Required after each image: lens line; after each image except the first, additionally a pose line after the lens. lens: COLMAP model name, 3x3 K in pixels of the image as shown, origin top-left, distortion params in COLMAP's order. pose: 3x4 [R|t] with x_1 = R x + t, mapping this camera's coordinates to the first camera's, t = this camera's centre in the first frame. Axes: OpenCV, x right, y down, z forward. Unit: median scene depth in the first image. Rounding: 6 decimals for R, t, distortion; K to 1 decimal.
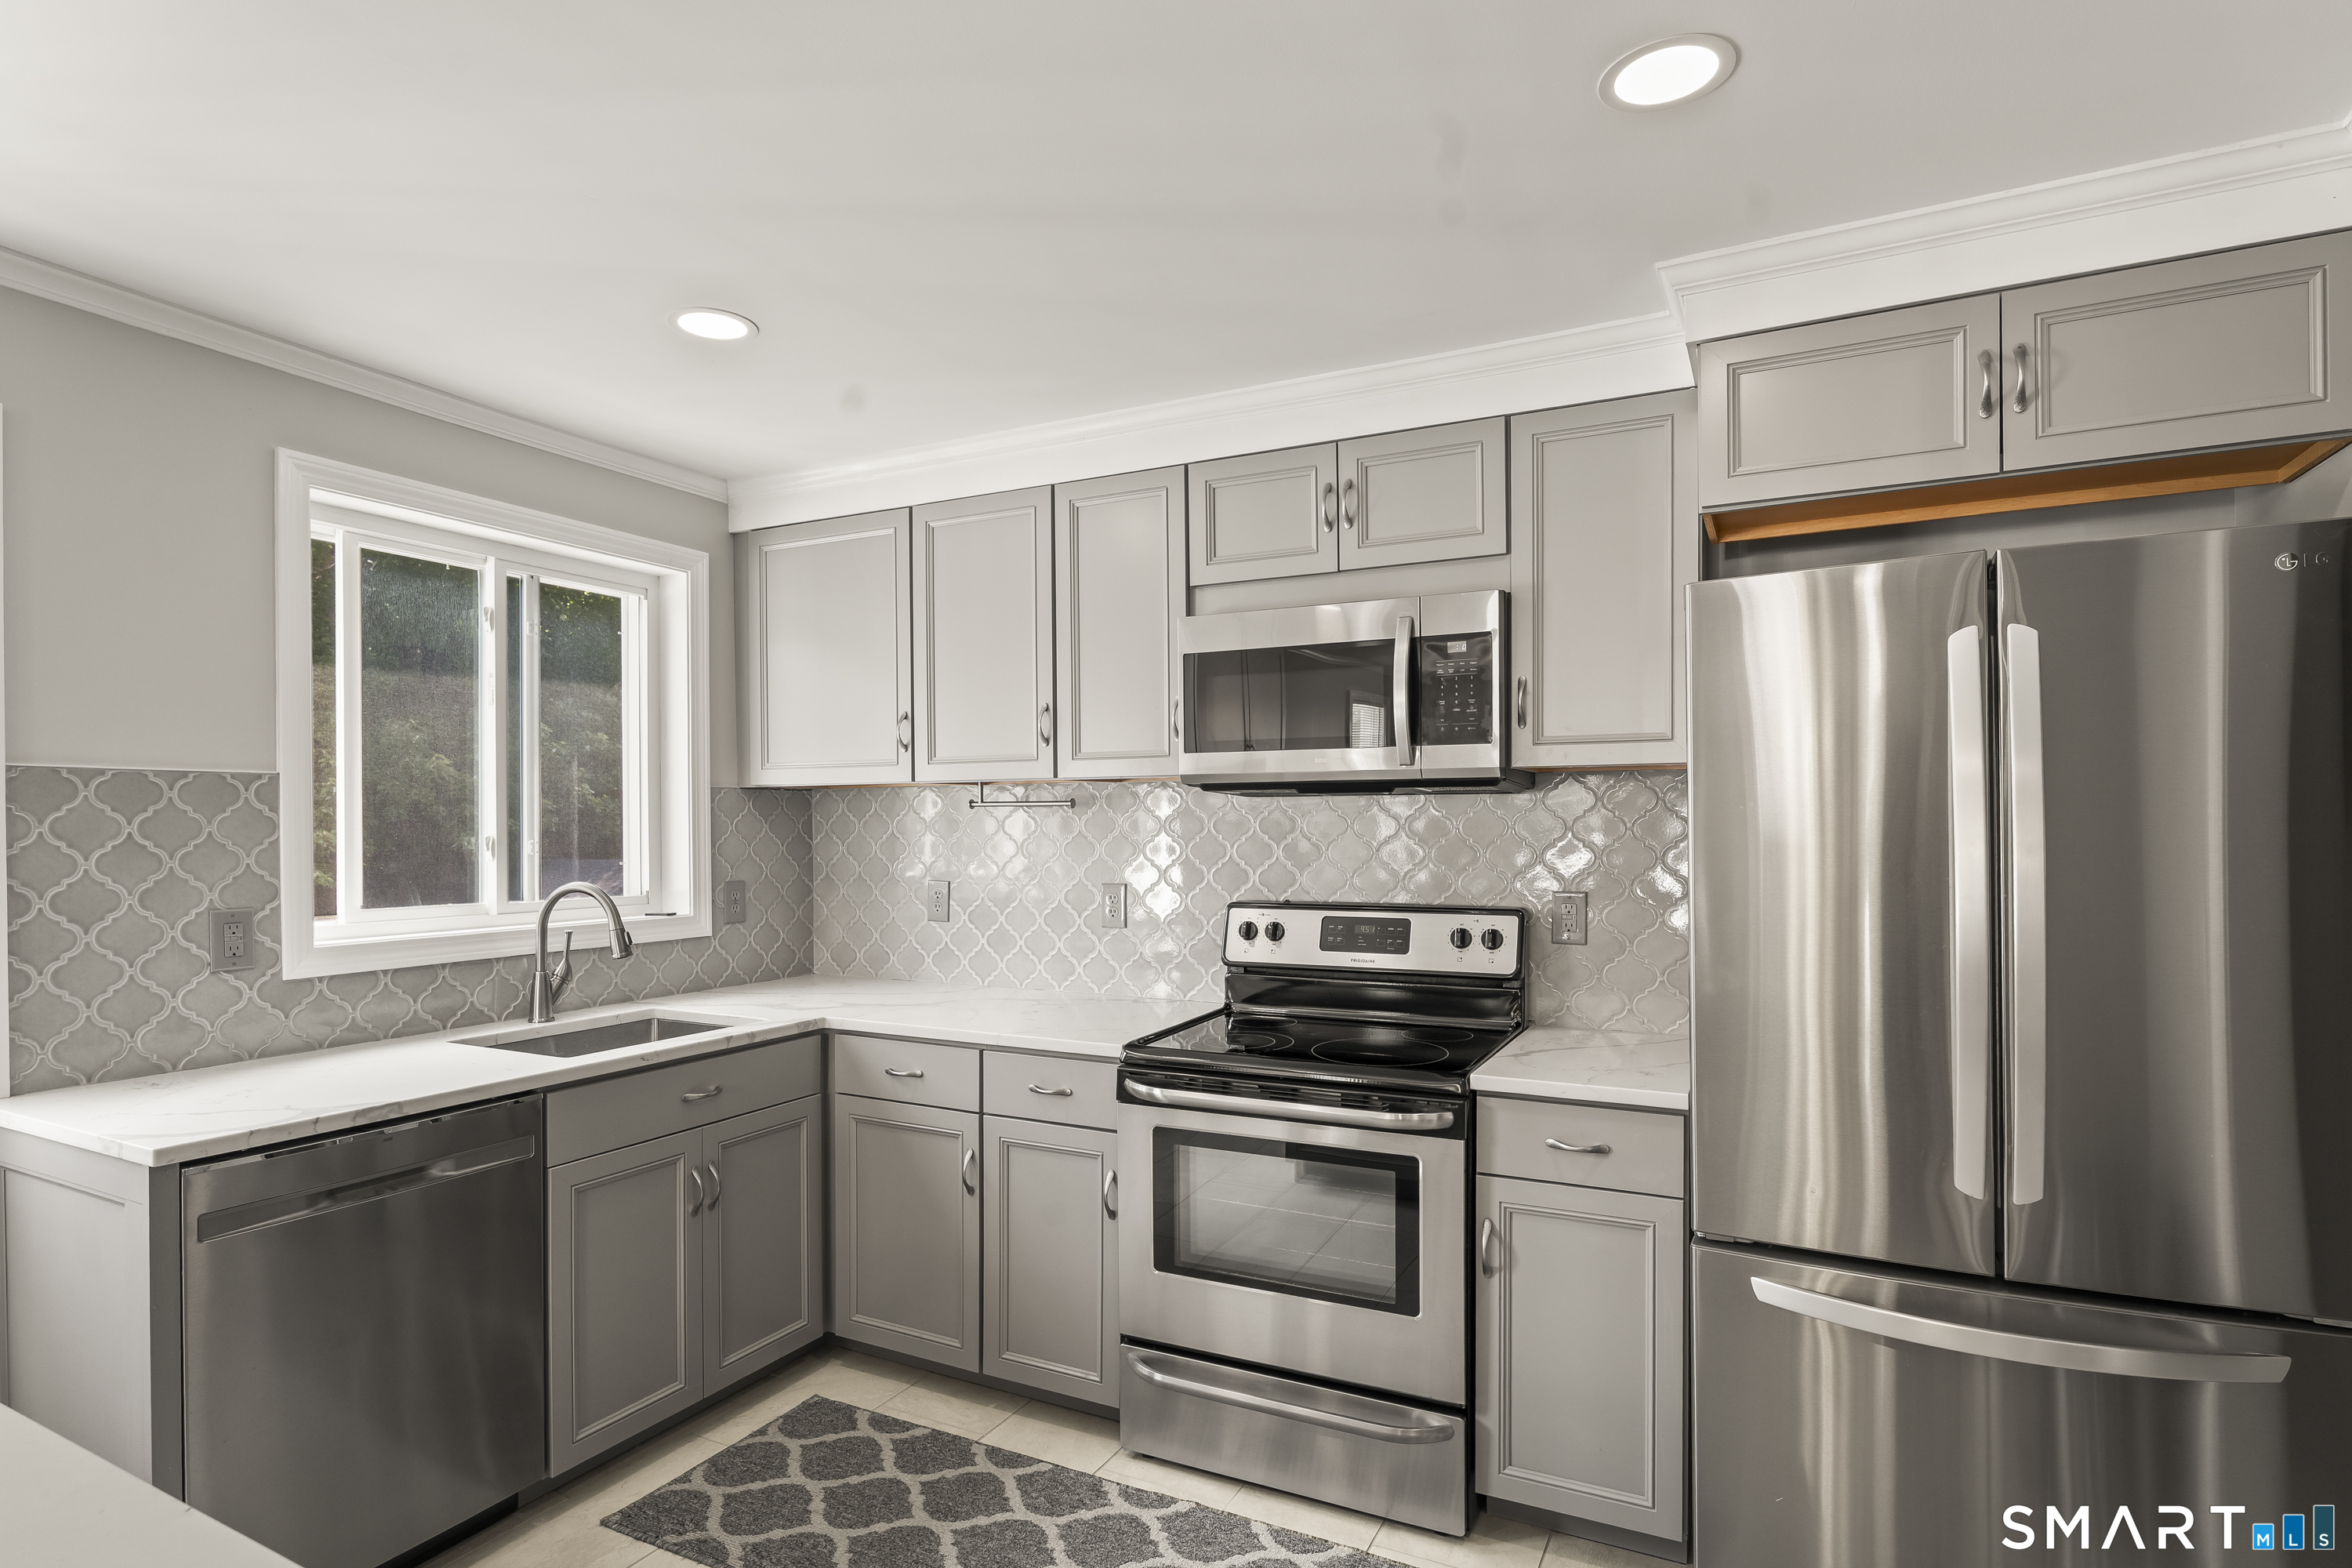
lens RADIAL K [[1204.3, 0, 1171.5], [0, 1204.3, 836.9], [0, 0, 1]] dist [-0.006003, -0.000503]
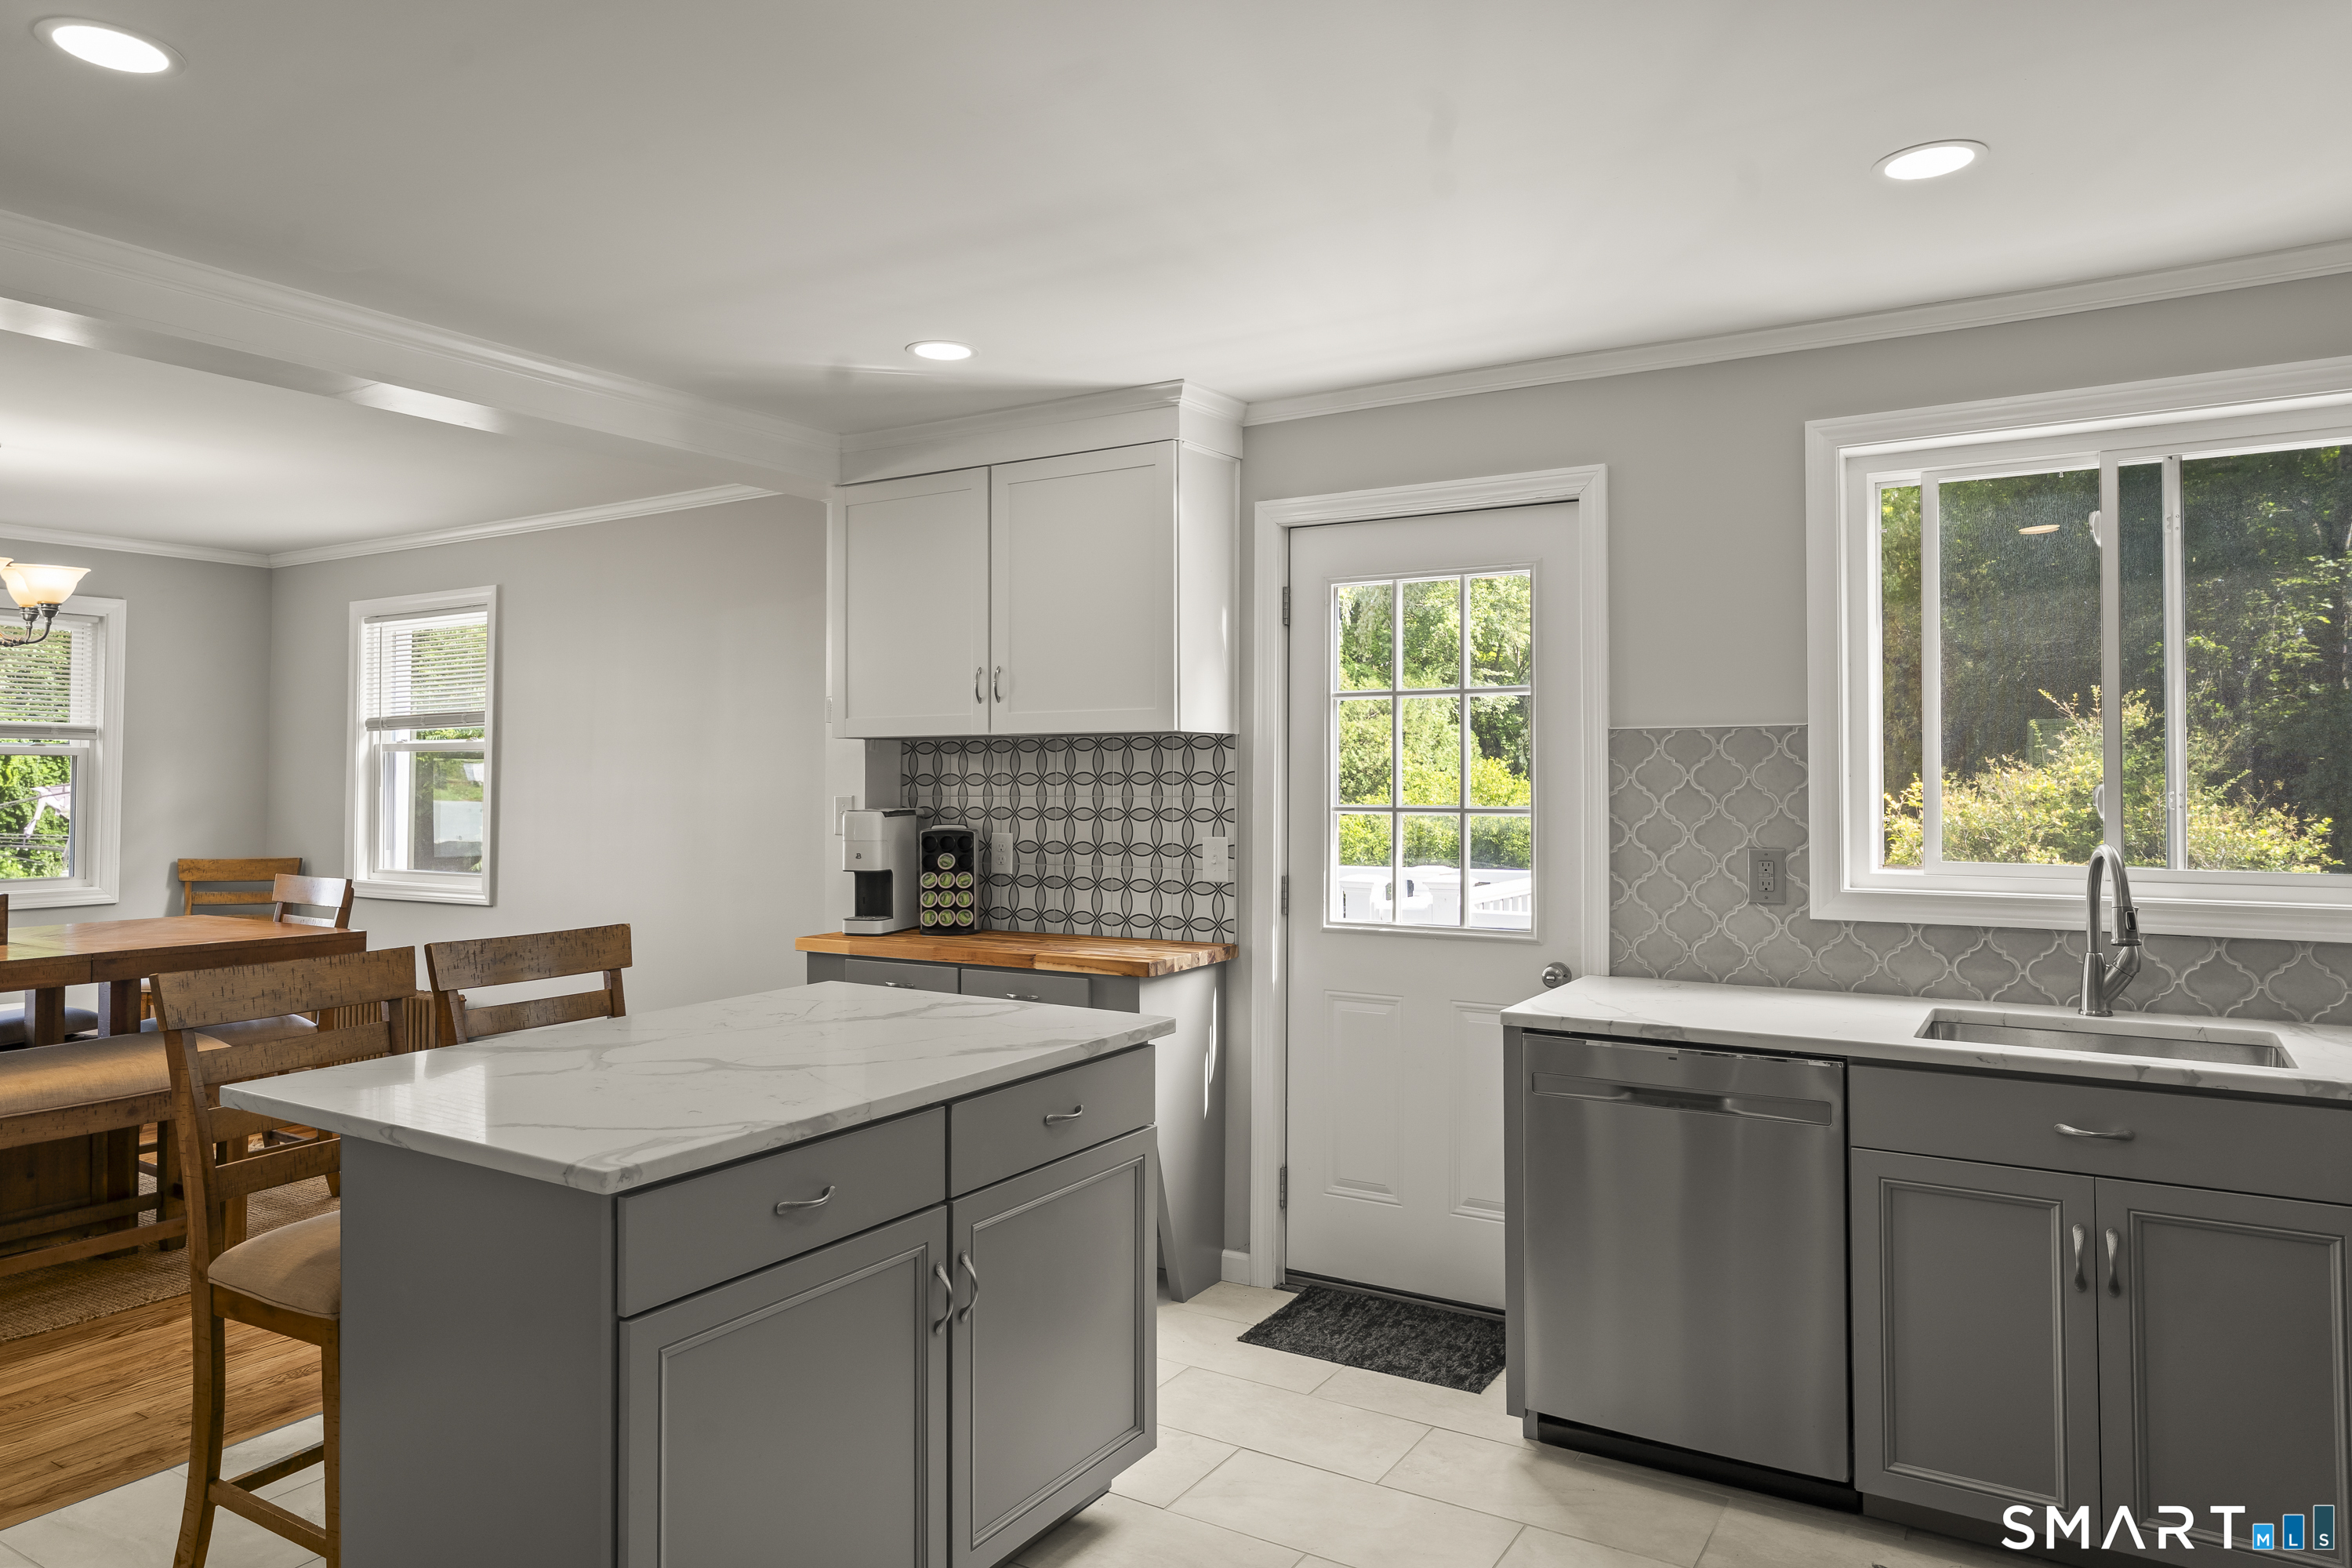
lens RADIAL K [[1506.8, 0, 1163.9], [0, 1506.8, 745.9], [0, 0, 1]] dist [-0.005642, 0.005386]
pose [[-0.081577, -0.019306, -0.996480, 0.593954], [-0.006968, 0.999799, -0.018800, -0.004585], [0.996643, 0.005409, -0.081695, 0.499672]]
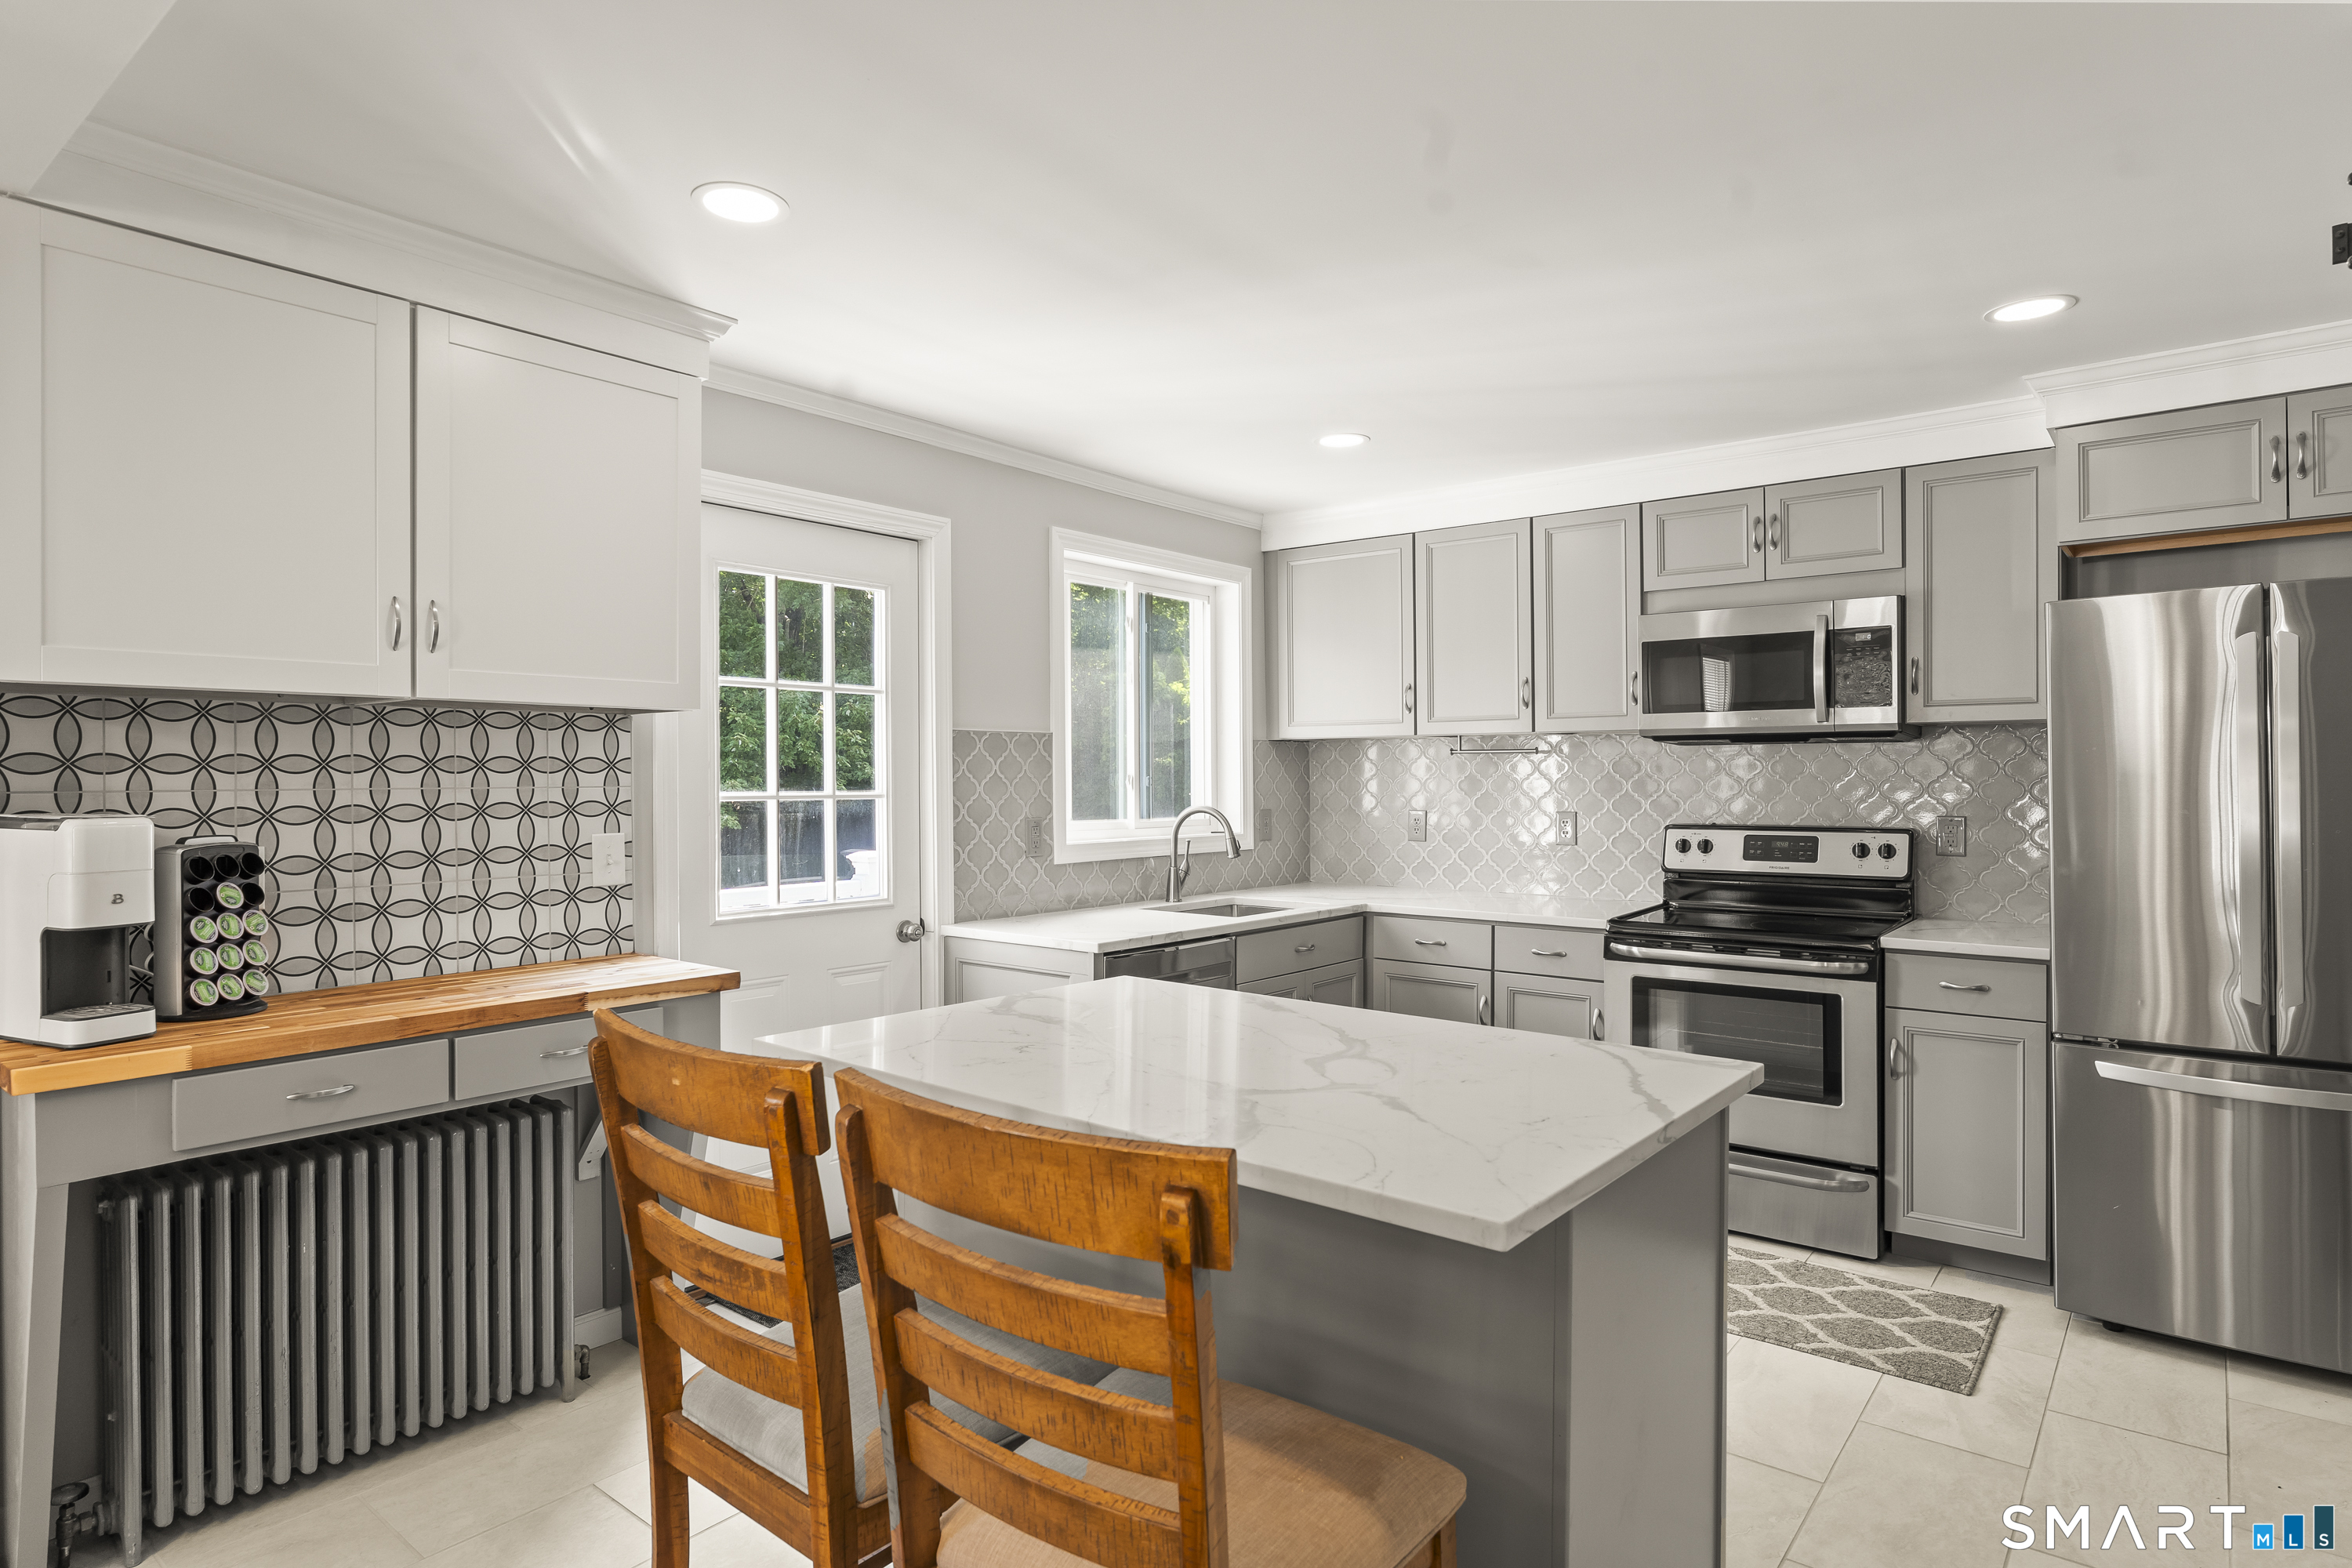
lens RADIAL K [[1286.2, 0, 1162.5], [0, 1286.2, 775.0], [0, 0, 1]] dist [-0.020998, 0.013126]
pose [[0.978333, 0.000342, -0.207039, -0.235680], [-0.002597, 0.999940, -0.010616, 0.018534], [0.207023, 0.010924, 0.978275, -0.577891]]
